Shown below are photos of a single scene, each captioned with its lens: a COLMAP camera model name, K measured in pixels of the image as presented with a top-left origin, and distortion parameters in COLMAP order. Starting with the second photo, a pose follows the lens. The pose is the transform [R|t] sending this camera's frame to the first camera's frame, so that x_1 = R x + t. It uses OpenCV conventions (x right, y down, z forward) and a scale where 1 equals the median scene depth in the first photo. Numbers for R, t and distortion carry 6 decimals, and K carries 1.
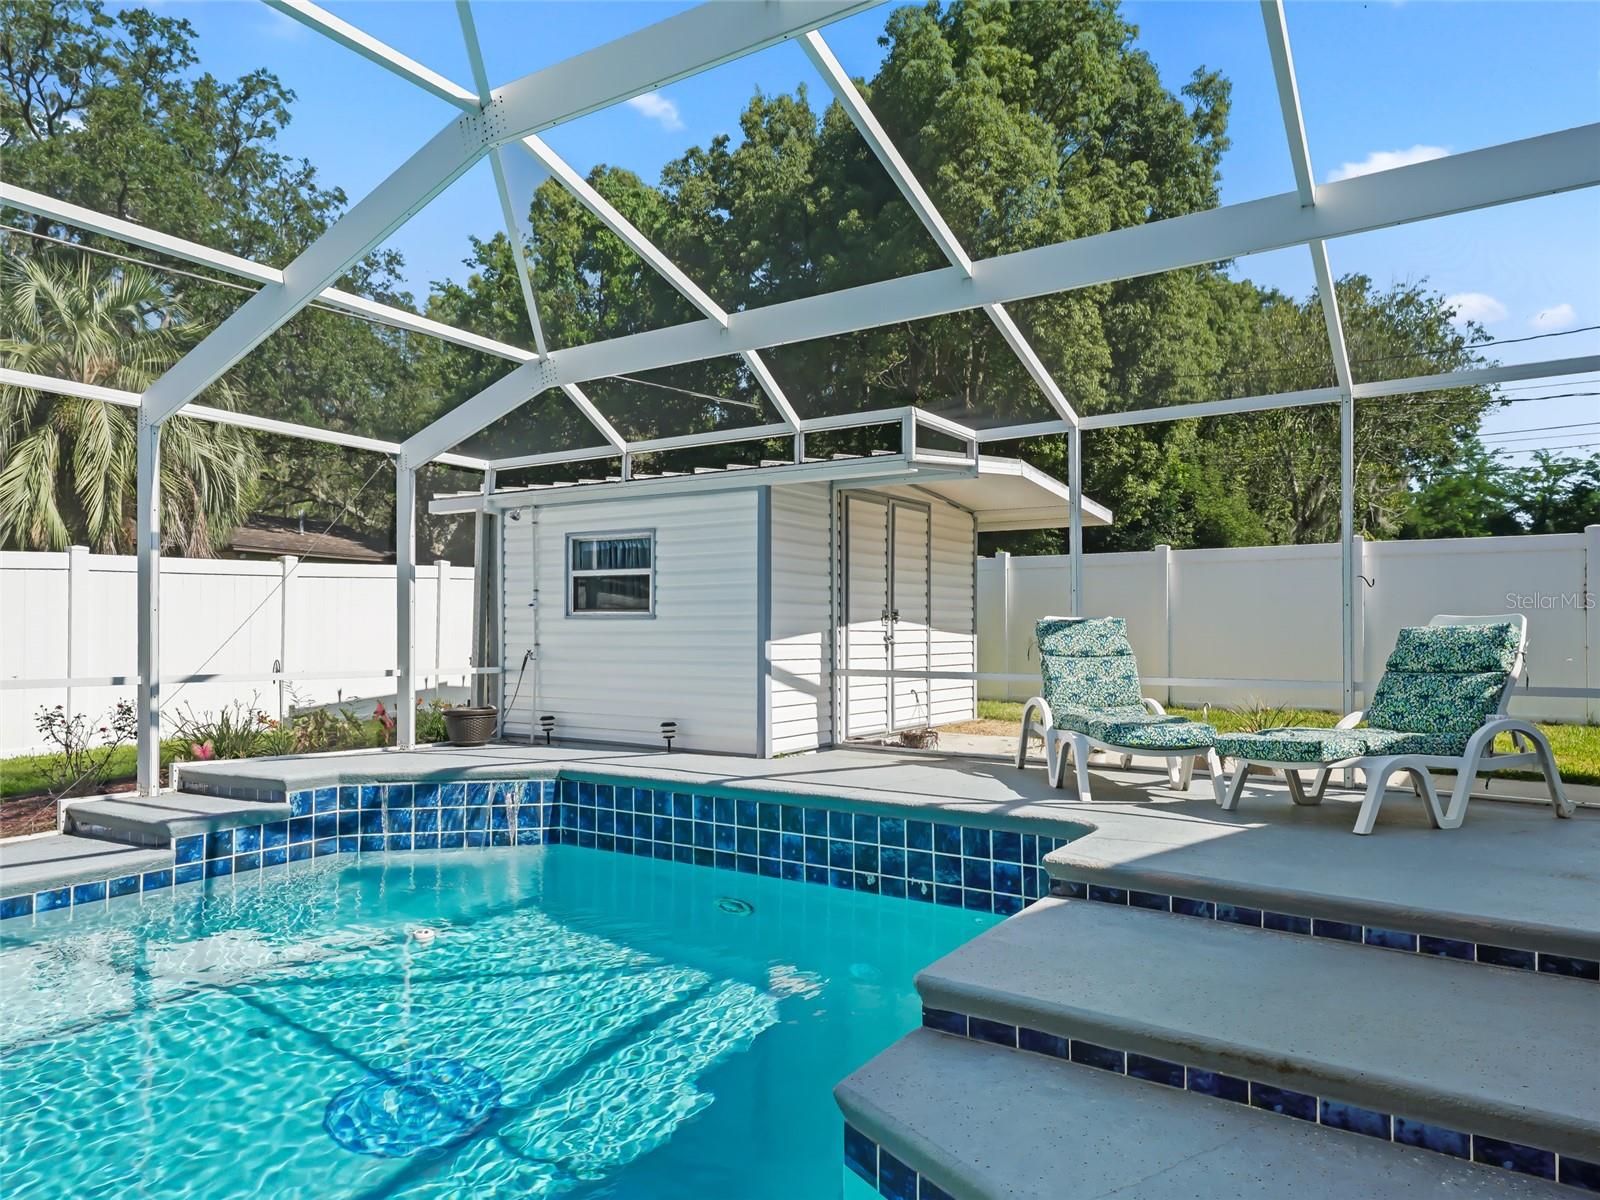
lens RADIAL K [[1025.2, 0, 841.8], [0, 1025.2, 617.5], [0, 0, 1]] dist [0.038788, -0.010471]
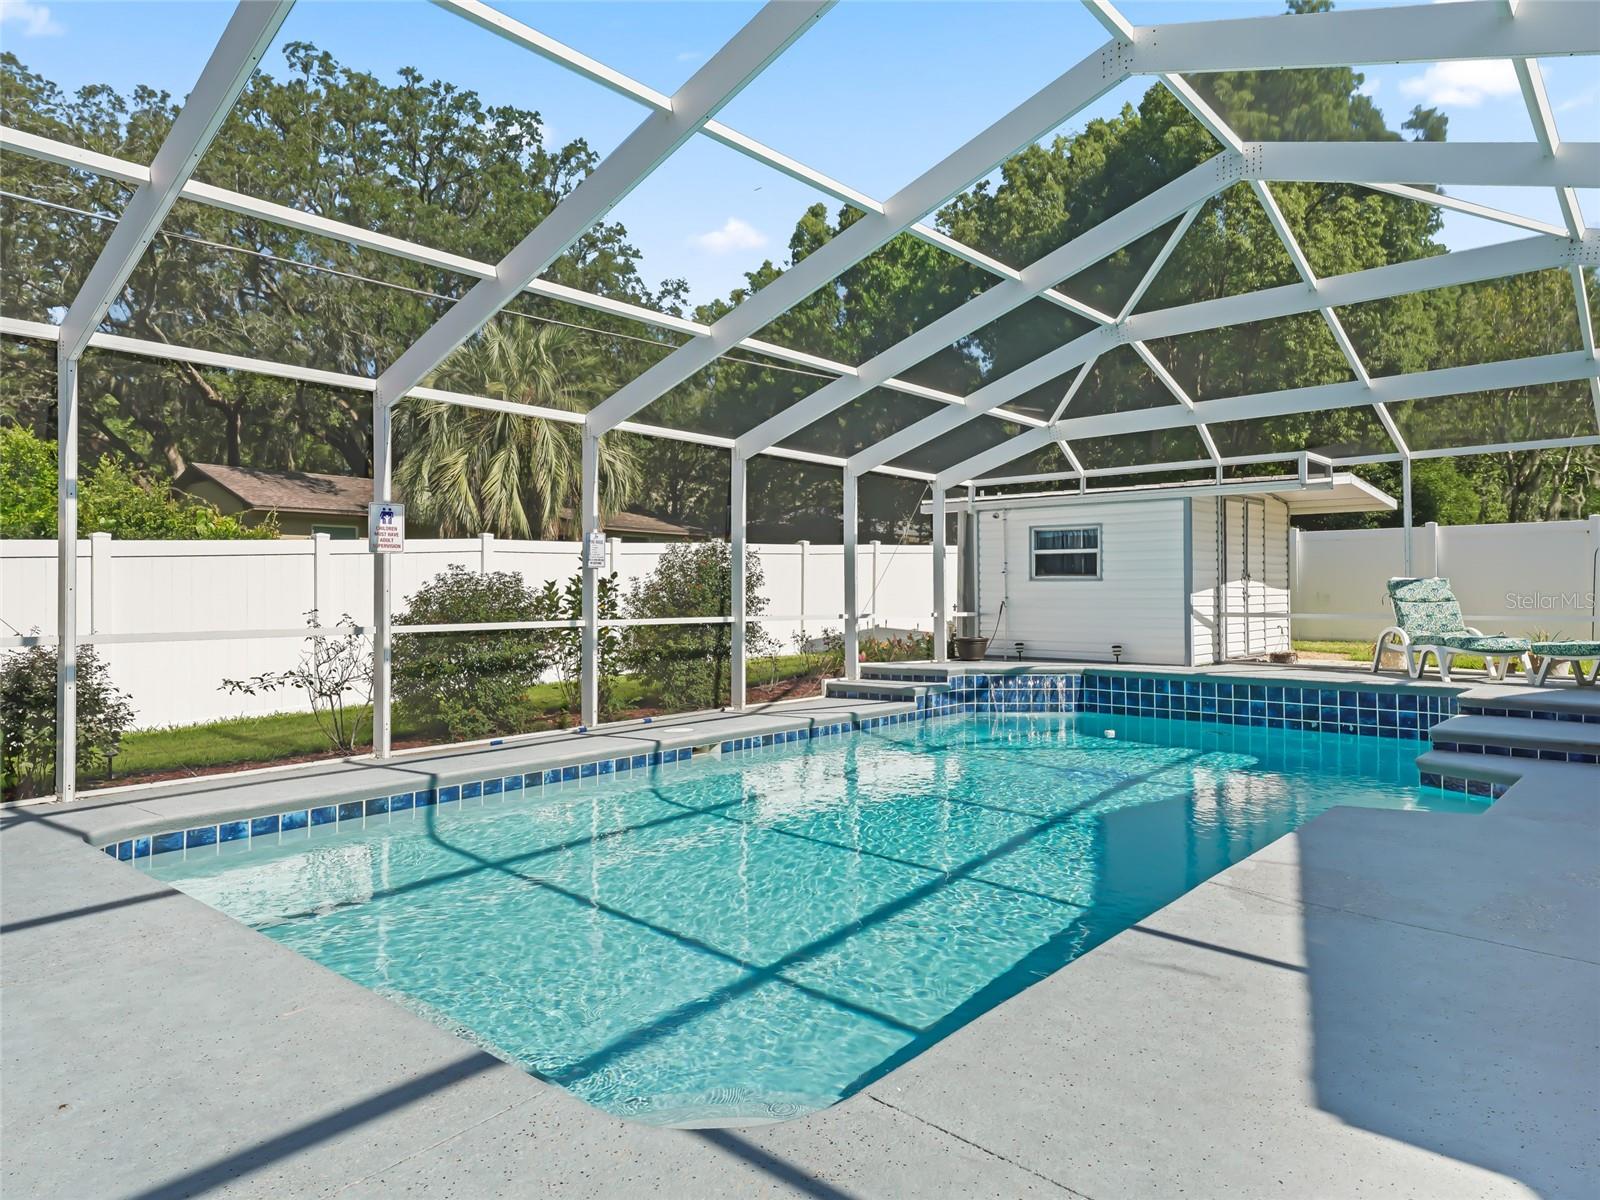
lens RADIAL K [[990.7, 0, 827.2], [0, 990.7, 571.1], [0, 0, 1]] dist [0.037885, -0.019423]
pose [[0.986287, -0.007752, -0.164858, -0.341603], [0.006592, 0.999949, -0.007587, -0.003913], [0.164909, 0.006396, 0.986288, -0.567454]]
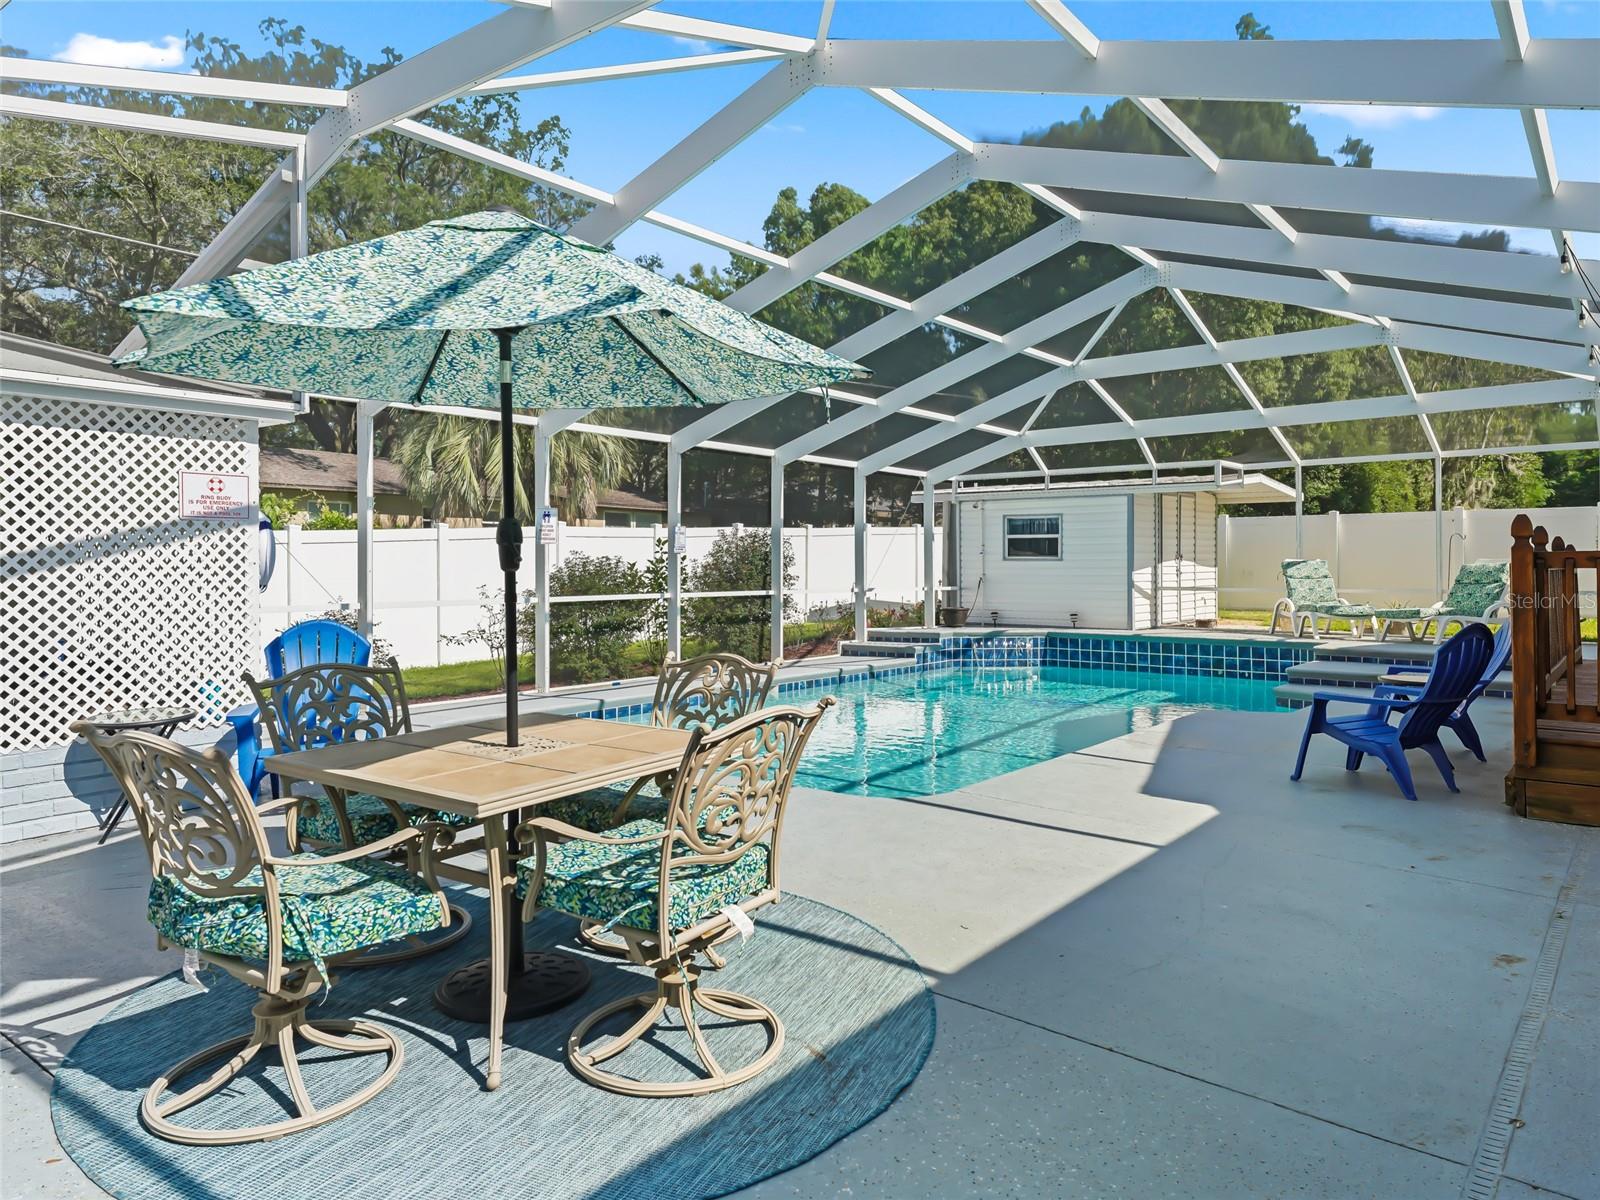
lens RADIAL K [[1031.4, 0, 837.7], [0, 1031.4, 559.0], [0, 0, 1]] dist [0.032482, 0.003260]
pose [[0.993576, -0.003825, -0.113102, -0.375753], [0.004826, 0.999952, 0.008574, -0.019417], [0.113064, -0.009065, 0.993546, -0.956737]]
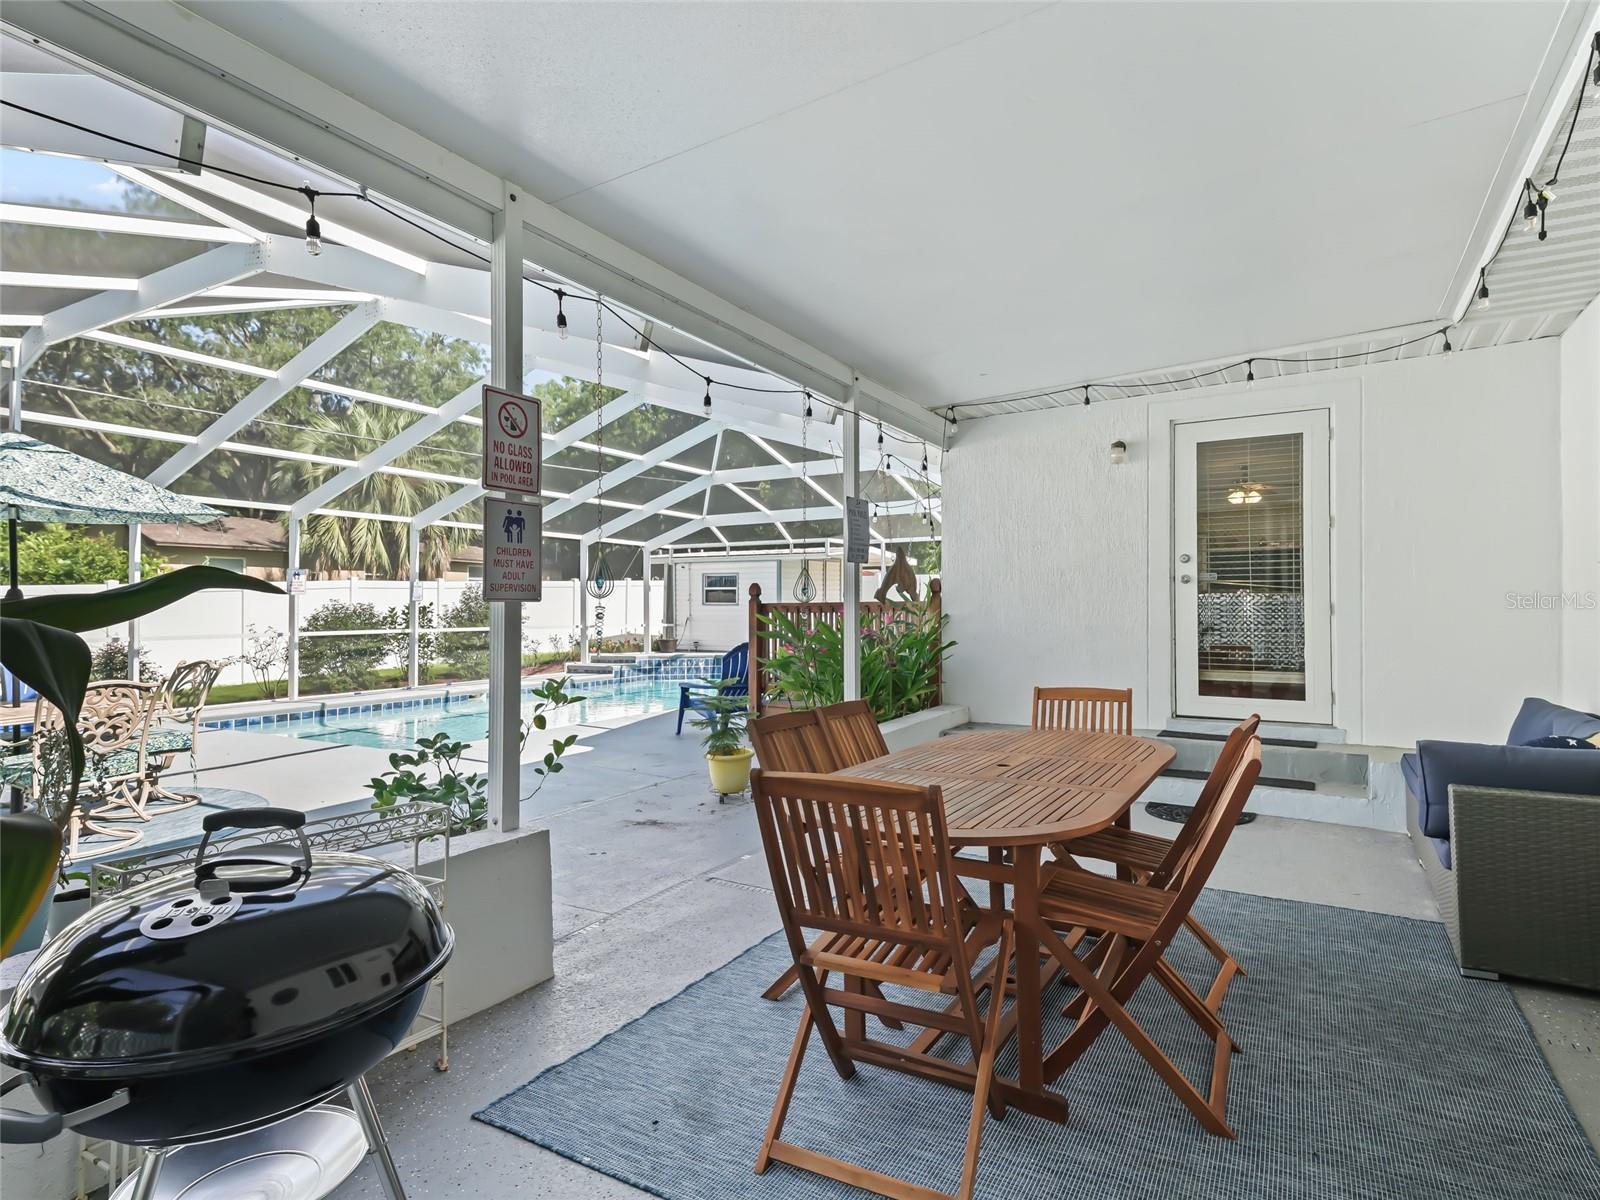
lens RADIAL K [[814.0, 0, 815.6], [0, 814.0, 587.7], [0, 0, 1]] dist [0.023899, -0.003340]
pose [[0.999882, -0.003396, 0.014979, -0.007904], [0.003533, 0.999952, -0.009104, -0.024816], [-0.014948, 0.009156, 0.999846, -1.172294]]
